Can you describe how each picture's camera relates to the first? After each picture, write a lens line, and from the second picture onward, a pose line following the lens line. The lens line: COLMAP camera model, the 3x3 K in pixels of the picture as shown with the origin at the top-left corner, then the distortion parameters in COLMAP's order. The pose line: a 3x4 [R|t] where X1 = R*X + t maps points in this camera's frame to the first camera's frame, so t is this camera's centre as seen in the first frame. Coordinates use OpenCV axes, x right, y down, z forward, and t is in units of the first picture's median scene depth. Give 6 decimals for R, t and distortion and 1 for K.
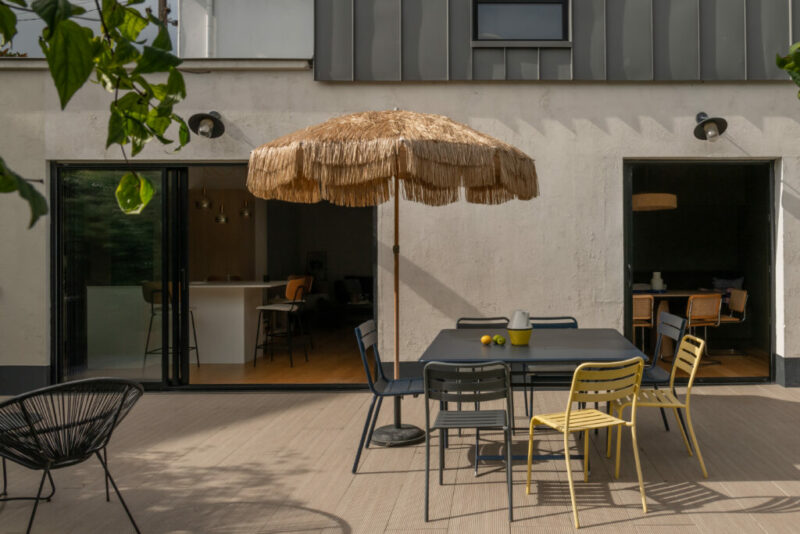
lens RADIAL K [[688.7, 0, 511.4], [0, 688.7, 255.4], [0, 0, 1]] dist [-0.015493, -0.001194]
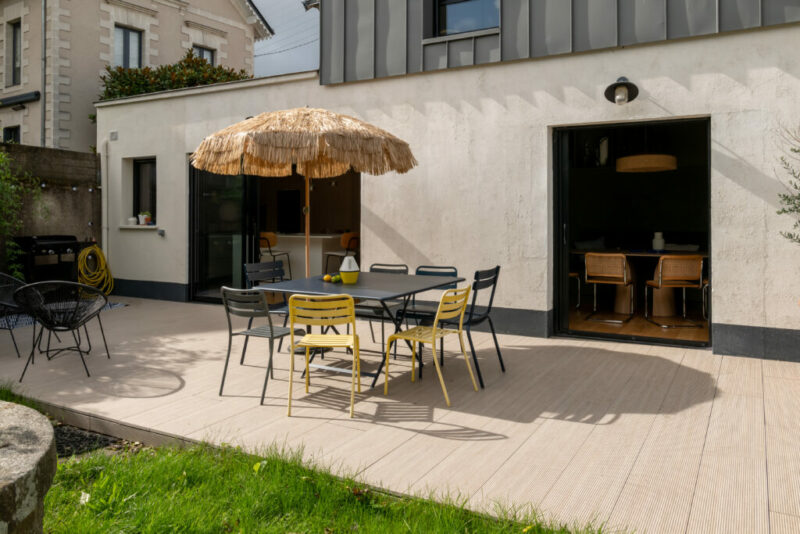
lens RADIAL K [[624.0, 0, 401.2], [0, 624.0, 209.1], [0, 0, 1]] dist [-0.006920, -0.001069]
pose [[0.855862, 0.000175, -0.517204, 0.479936], [-0.004964, 0.999957, -0.007875, -0.000880], [0.517180, 0.009308, 0.855826, 0.031537]]
